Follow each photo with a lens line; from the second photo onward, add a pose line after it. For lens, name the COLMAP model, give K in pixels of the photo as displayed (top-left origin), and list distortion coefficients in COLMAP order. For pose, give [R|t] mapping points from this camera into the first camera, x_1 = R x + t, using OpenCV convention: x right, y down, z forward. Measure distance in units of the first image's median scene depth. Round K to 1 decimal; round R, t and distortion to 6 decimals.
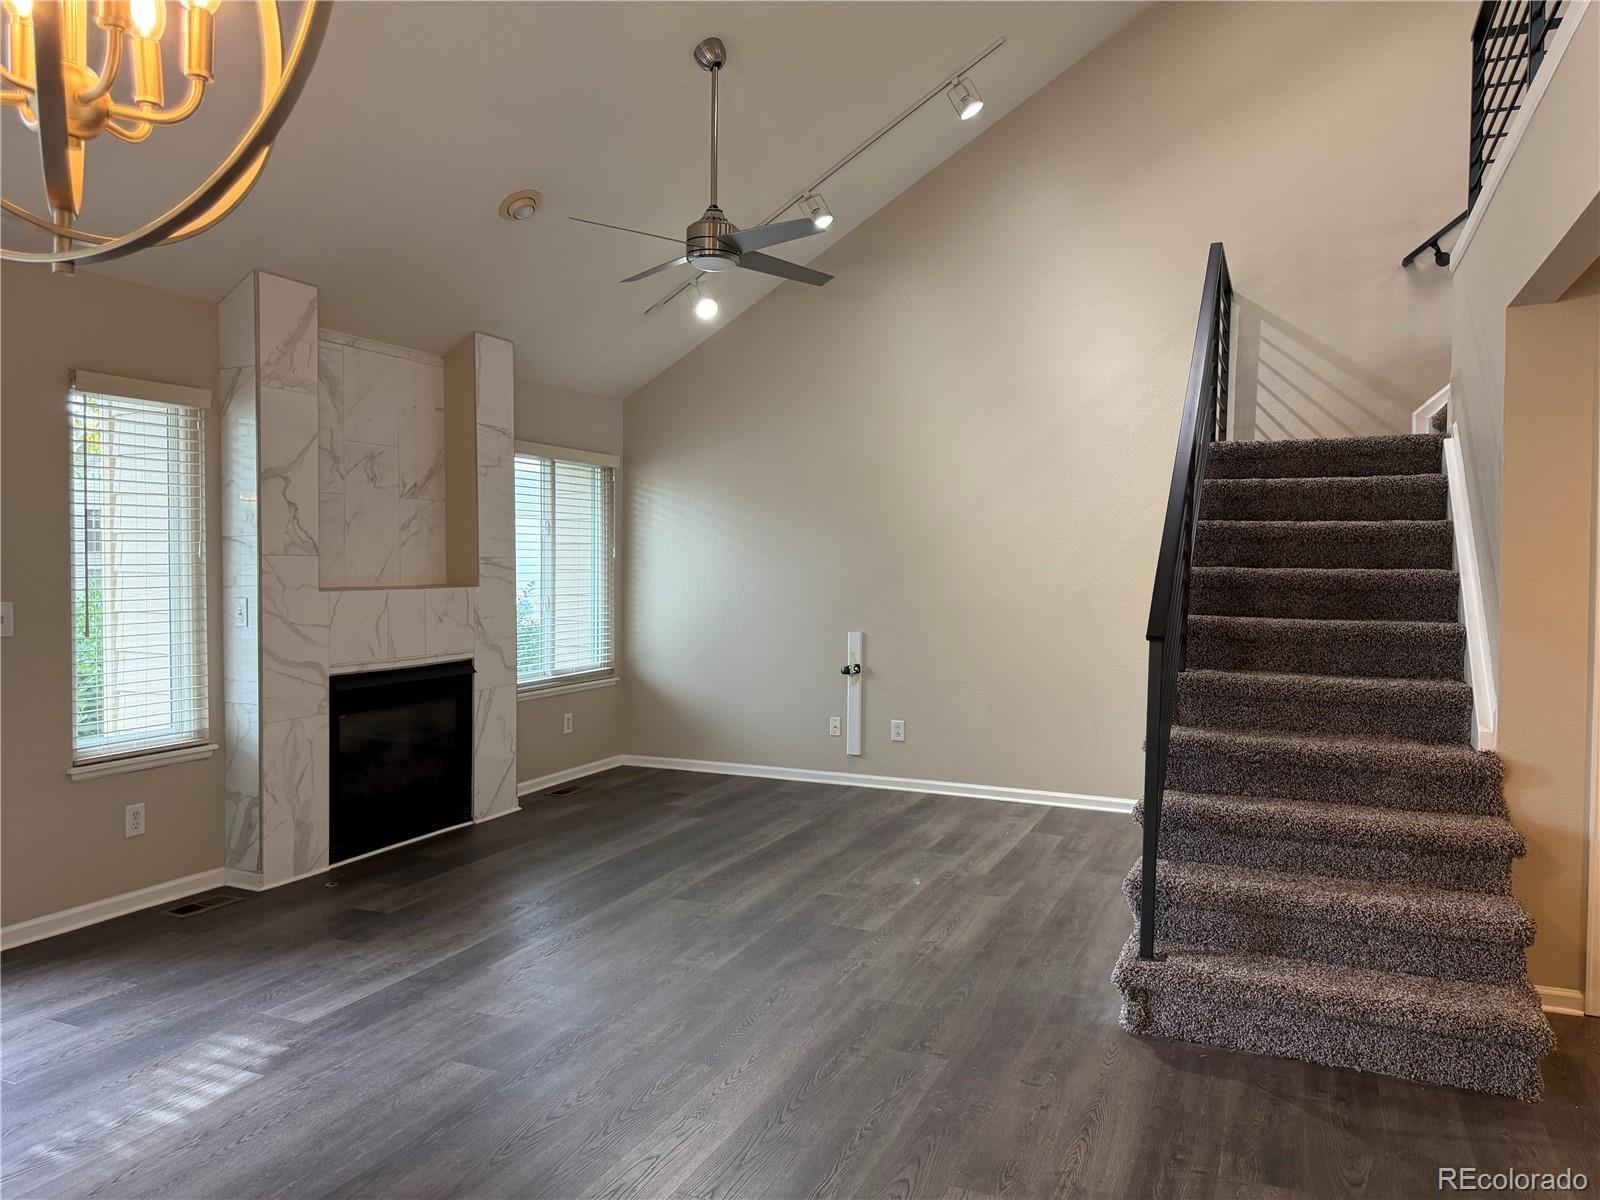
lens RADIAL K [[1132.4, 0, 803.9], [0, 1132.4, 595.5], [0, 0, 1]] dist [0.026011, -0.029092]
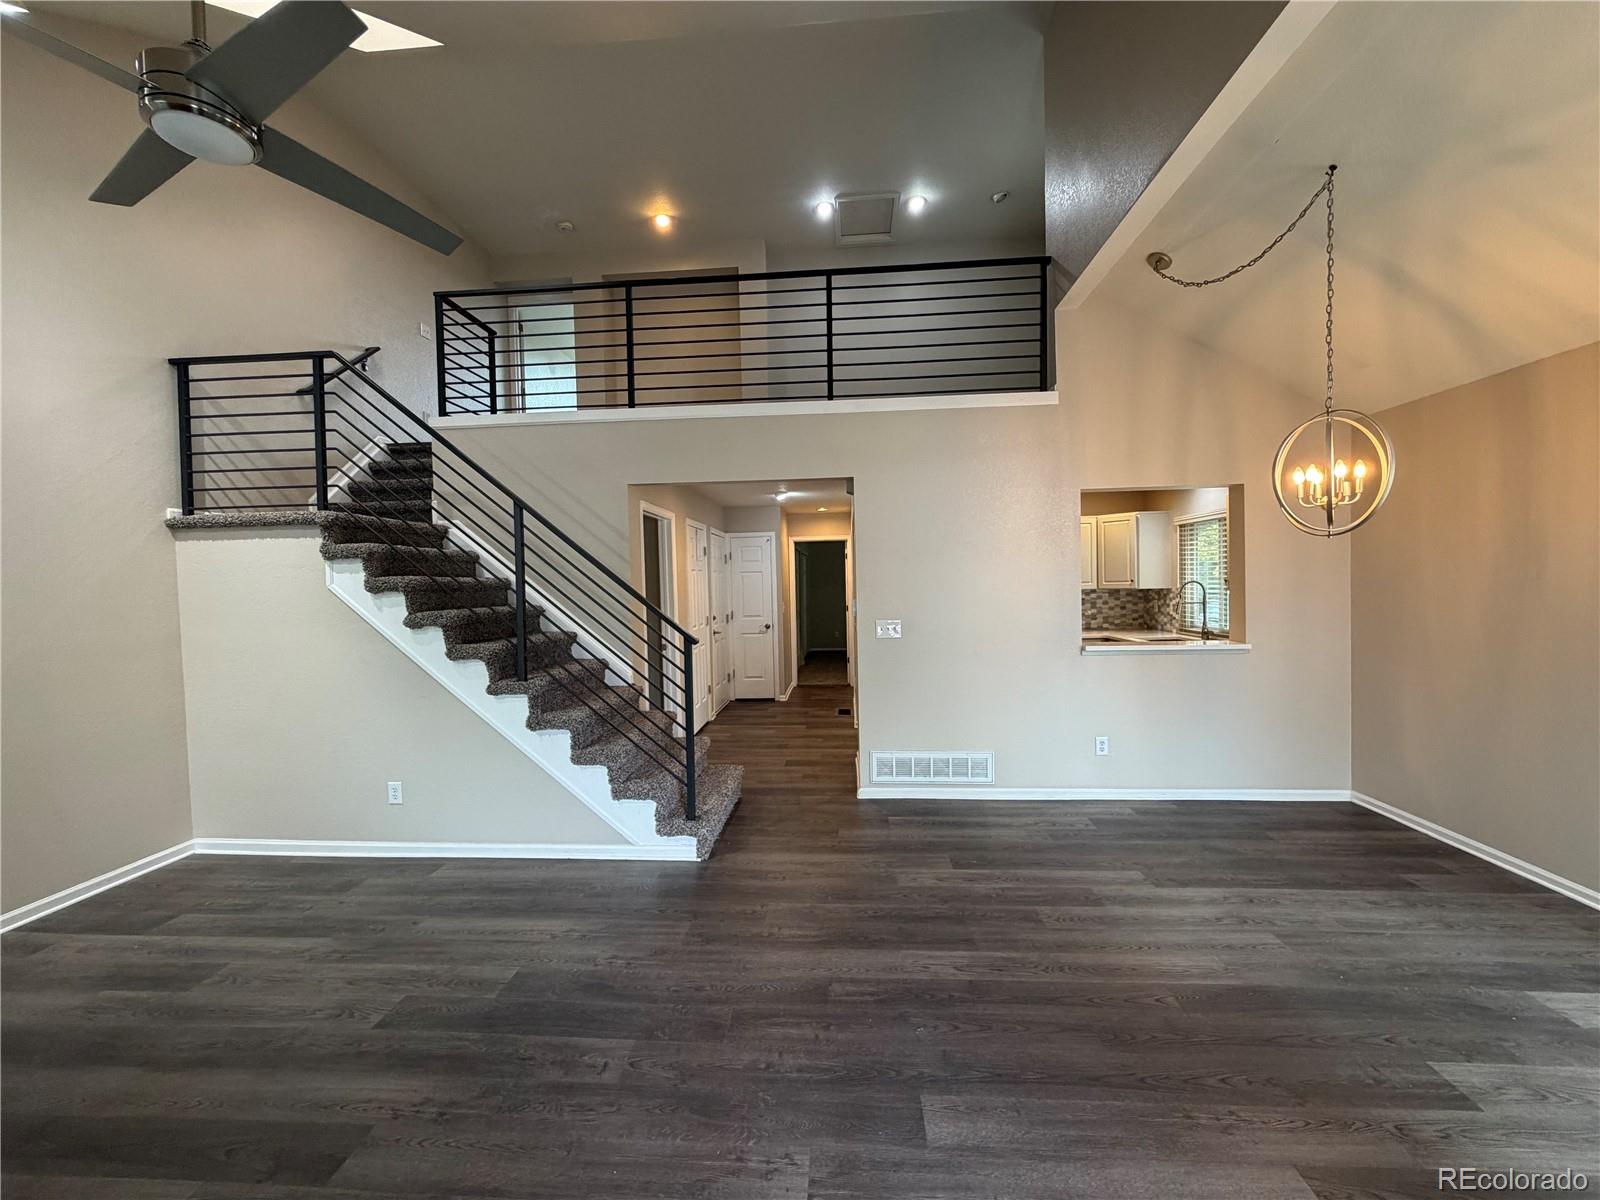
lens RADIAL K [[636.6, 0, 800.8], [0, 636.6, 597.7], [0, 0, 1]] dist [-0.002756, 0.000030]
pose [[-0.333520, -0.027272, 0.942348, -0.523549], [0.052253, 0.997510, 0.047362, -0.054703], [-0.941294, 0.065037, -0.331265, 0.854826]]
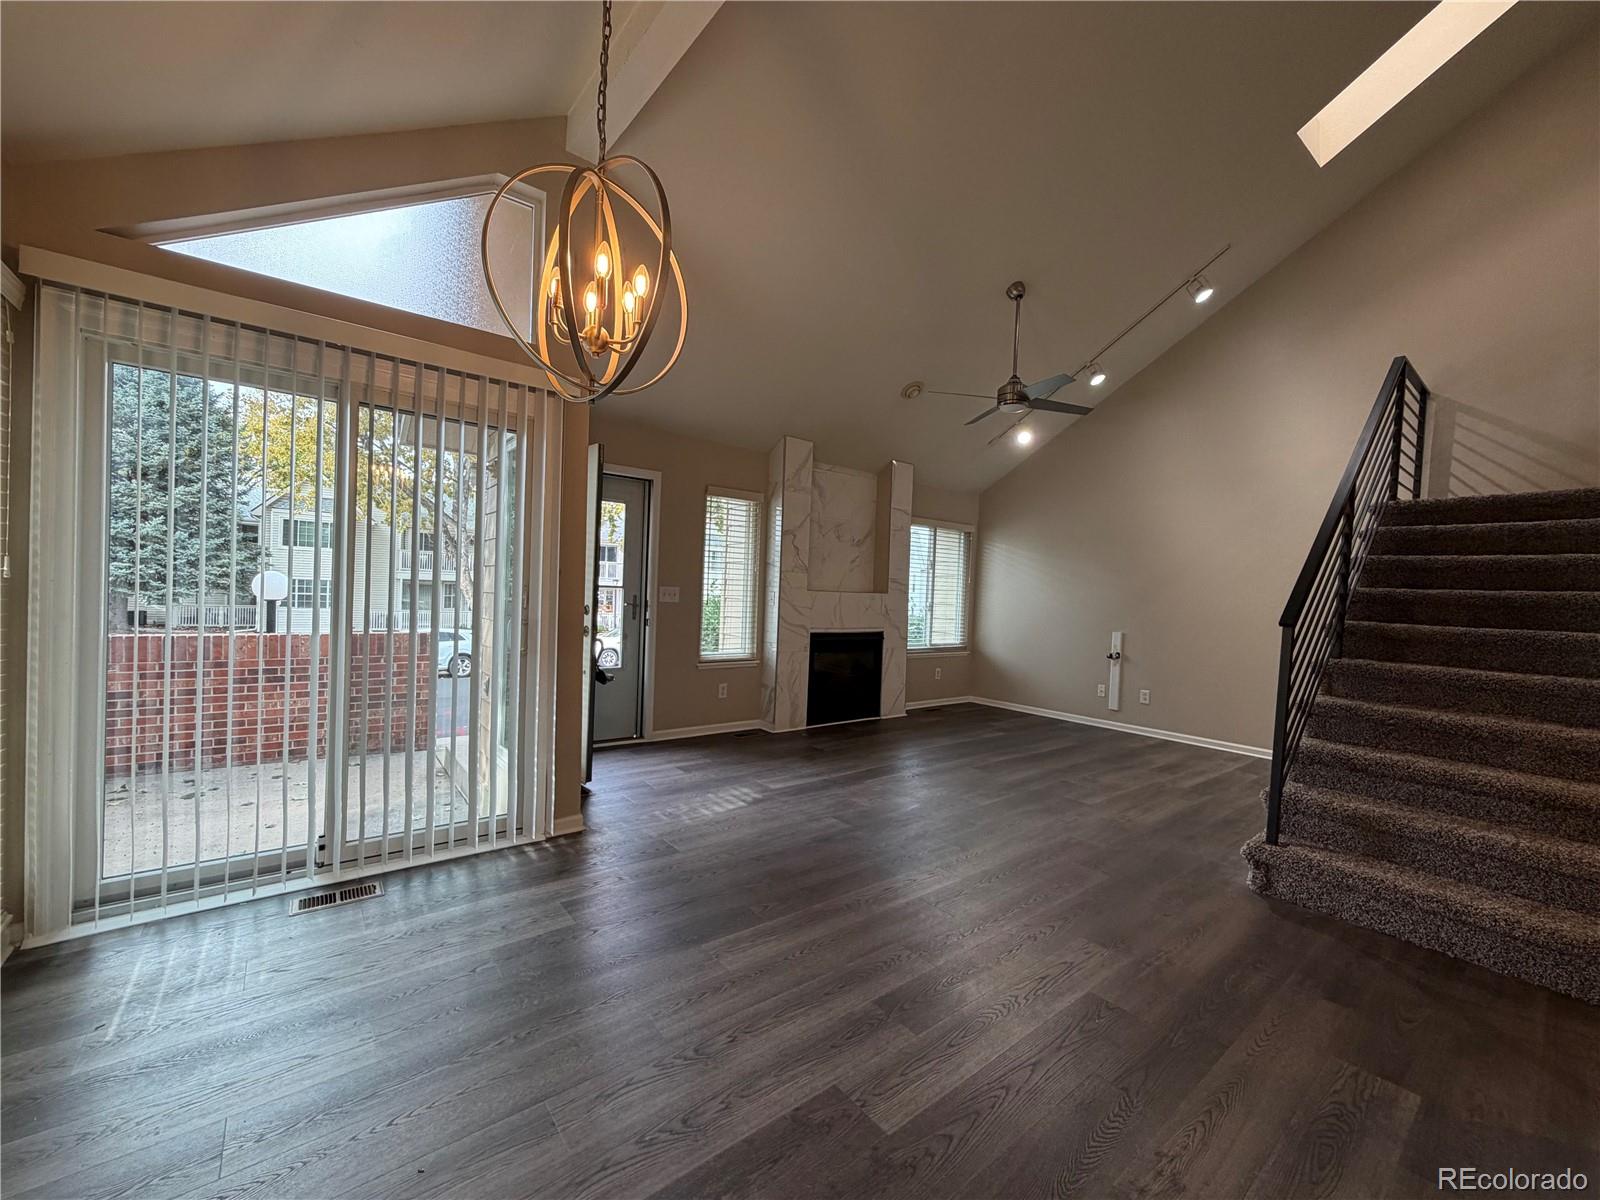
lens RADIAL K [[636.6, 0, 792.4], [0, 636.6, 602.5], [0, 0, 1]] dist [-0.002756, 0.000030]
pose [[0.879669, 0.037361, -0.474116, 0.098318], [-0.049429, 0.998693, -0.013011, 0.036386], [0.473010, 0.034881, 0.880366, -0.015215]]
